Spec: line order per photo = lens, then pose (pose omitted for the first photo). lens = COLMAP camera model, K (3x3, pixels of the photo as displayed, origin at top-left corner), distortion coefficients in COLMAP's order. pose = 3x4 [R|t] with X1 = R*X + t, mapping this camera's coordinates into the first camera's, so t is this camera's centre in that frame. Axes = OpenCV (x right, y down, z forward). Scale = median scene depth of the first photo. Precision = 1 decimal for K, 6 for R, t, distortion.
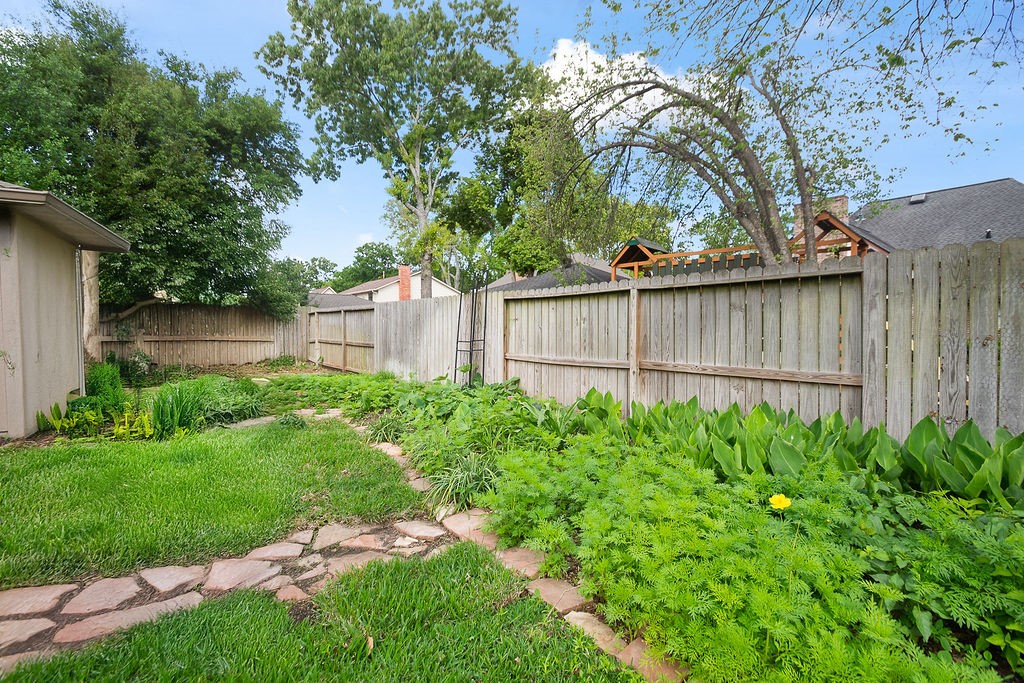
lens RADIAL K [[460.8, 0, 508.6], [0, 460.8, 338.6], [0, 0, 1]] dist [0.000728, -0.000531]
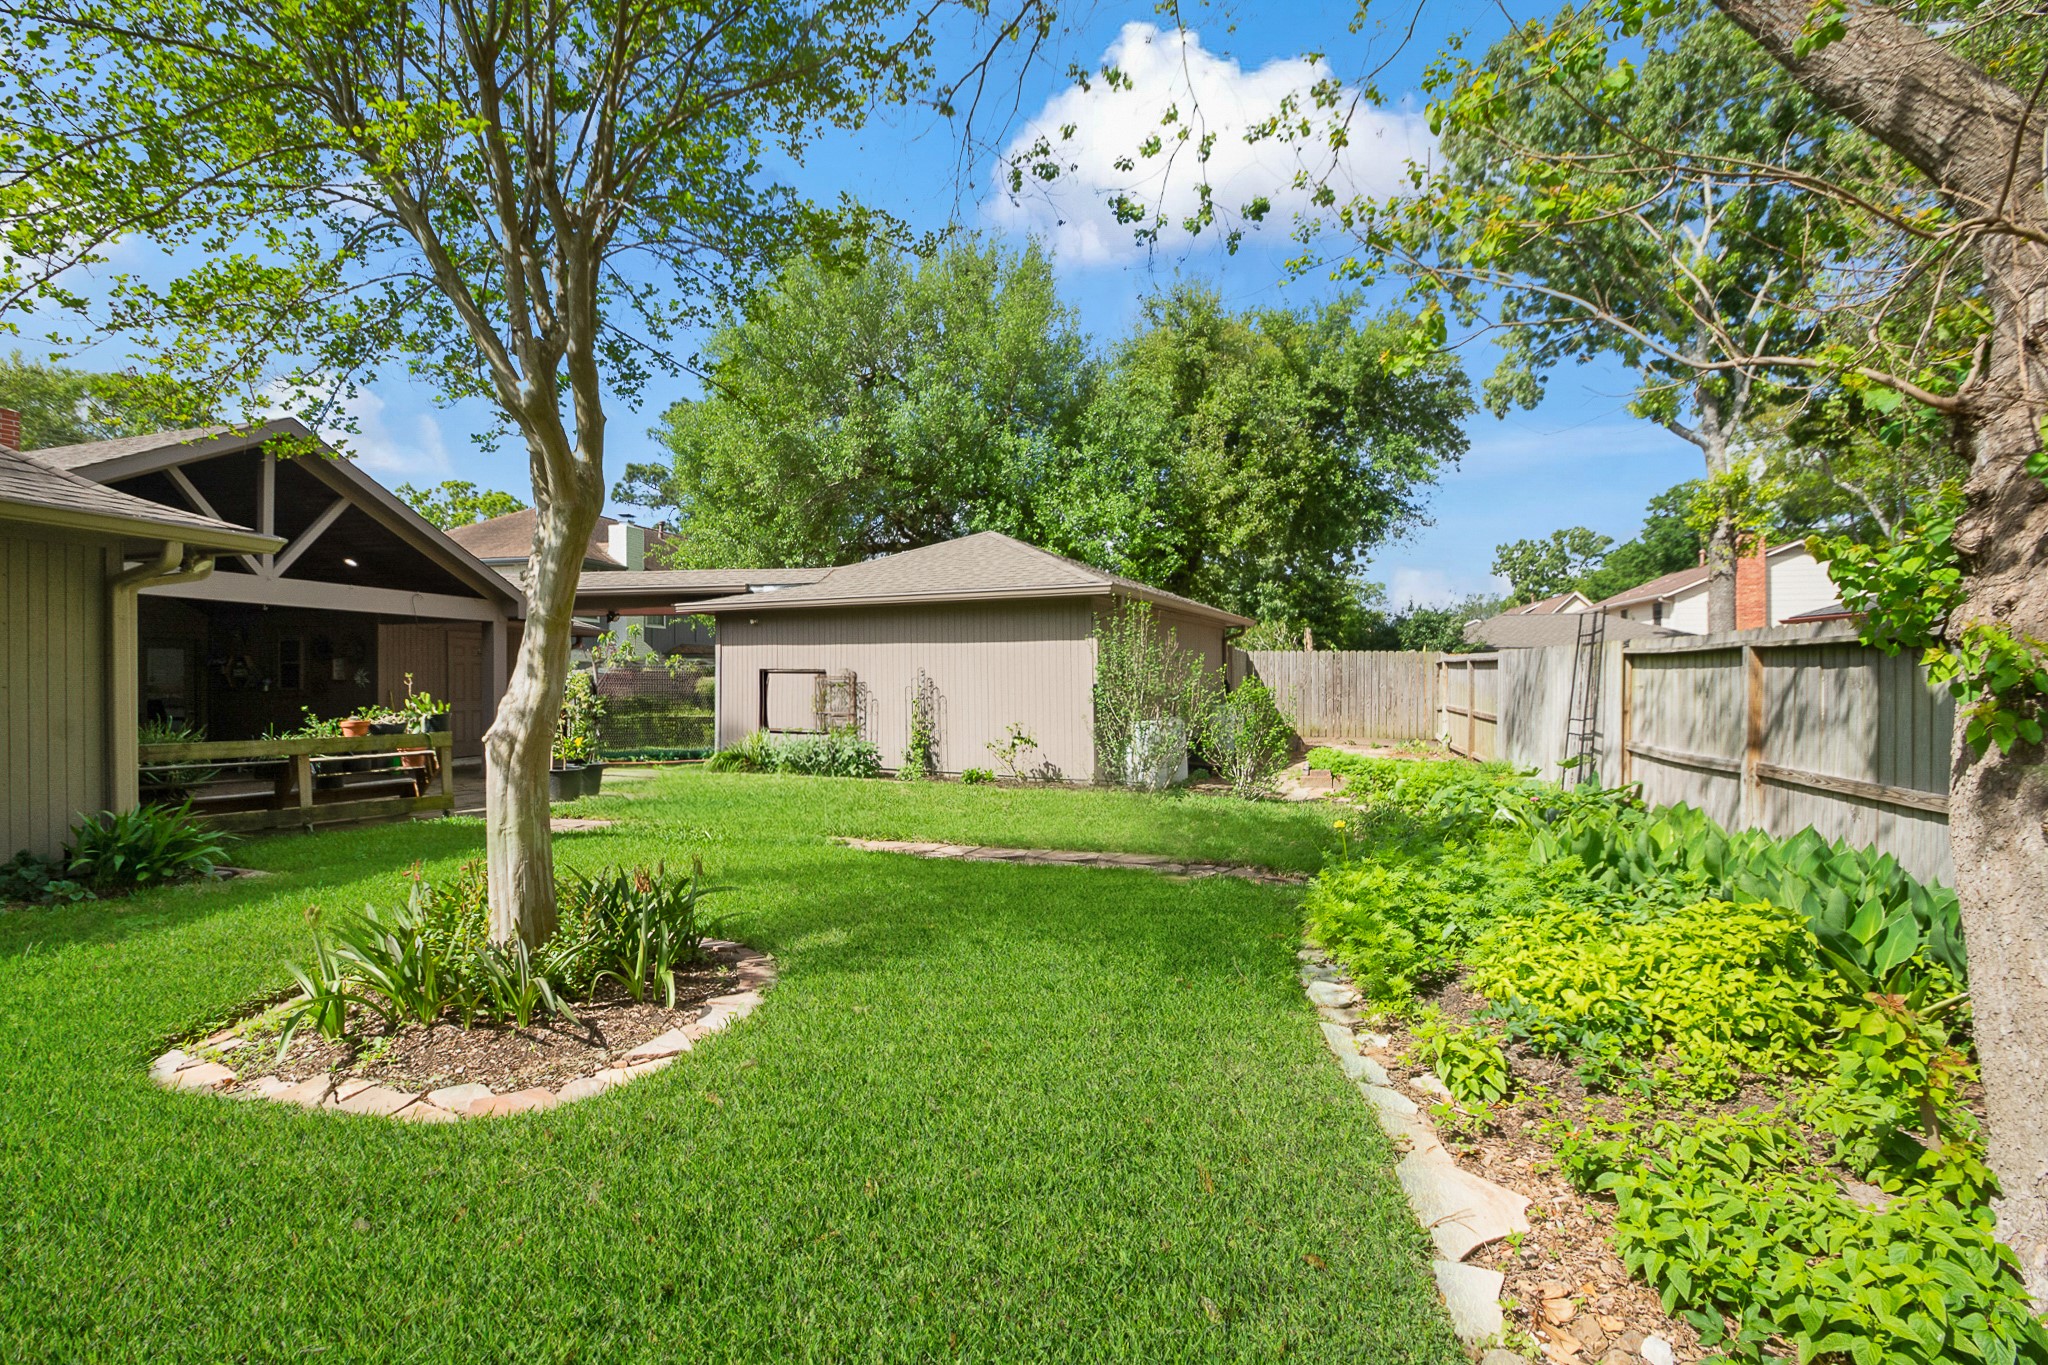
lens RADIAL K [[918.7, 0, 1001.6], [0, 918.7, 705.0], [0, 0, 1]] dist [0.001413, -0.012432]
pose [[0.568863, 0.019550, -0.822200, 0.155616], [-0.010964, 0.999809, 0.016188, -0.007925], [0.822359, -0.000194, 0.568968, -0.116011]]
